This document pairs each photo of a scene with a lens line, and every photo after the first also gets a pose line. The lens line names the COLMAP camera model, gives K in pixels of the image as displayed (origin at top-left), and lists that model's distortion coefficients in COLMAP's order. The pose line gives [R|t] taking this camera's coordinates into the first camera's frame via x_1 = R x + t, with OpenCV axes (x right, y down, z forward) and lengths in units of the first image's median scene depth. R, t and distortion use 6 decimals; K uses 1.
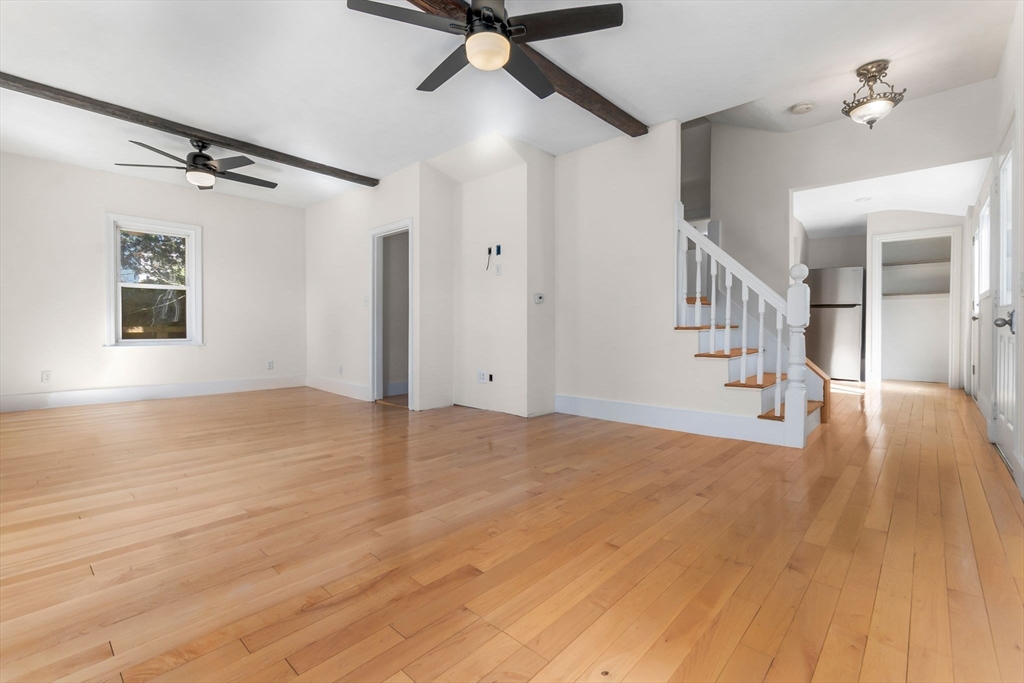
lens RADIAL K [[449.6, 0, 515.1], [0, 449.6, 329.2], [0, 0, 1]] dist [-0.001415, -0.000116]
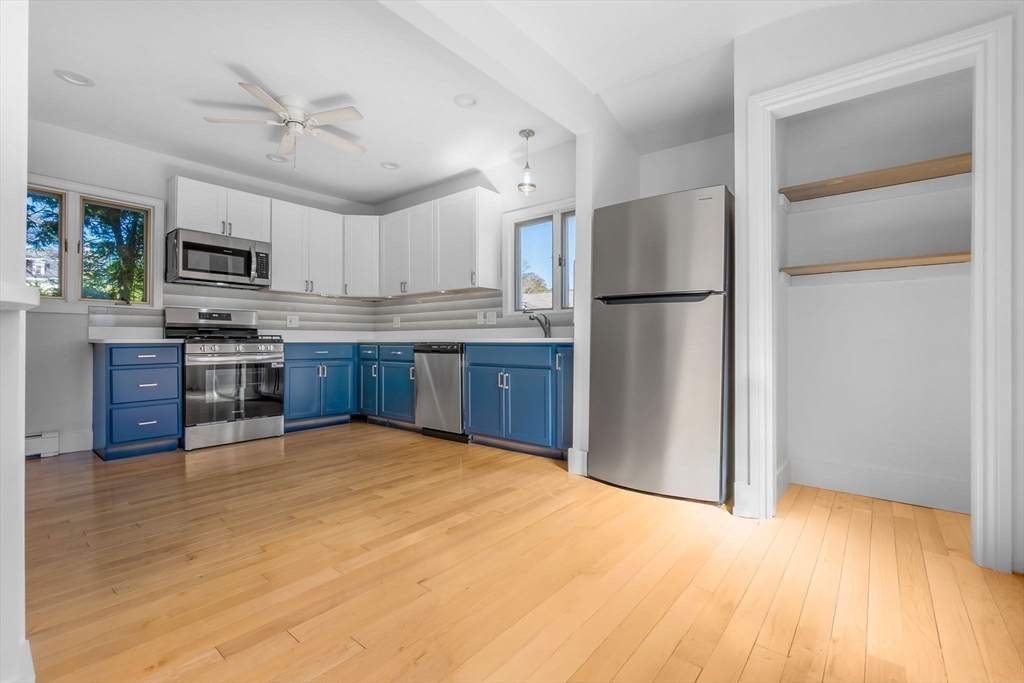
lens RADIAL K [[446.0, 0, 516.0], [0, 446.0, 339.2], [0, 0, 1]] dist [-0.001782, -0.000243]
pose [[0.998371, -0.003555, 0.056950, 1.023297], [0.003581, 0.999994, -0.000355, -0.030684], [-0.056948, 0.000558, 0.998377, 1.141466]]
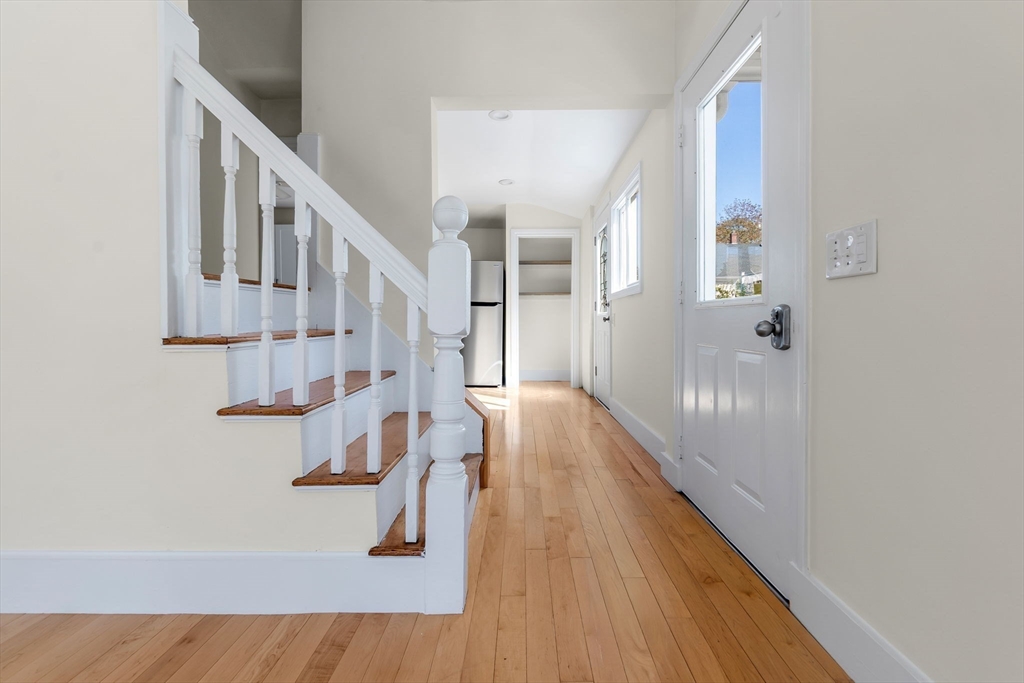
lens RADIAL K [[446.0, 0, 516.0], [0, 446.0, 339.2], [0, 0, 1]] dist [-0.001782, -0.000243]
pose [[0.746263, -0.022332, 0.665277, 0.319842], [0.004504, 0.999584, 0.028503, -0.012309], [-0.665636, -0.018274, 0.746052, 0.520637]]
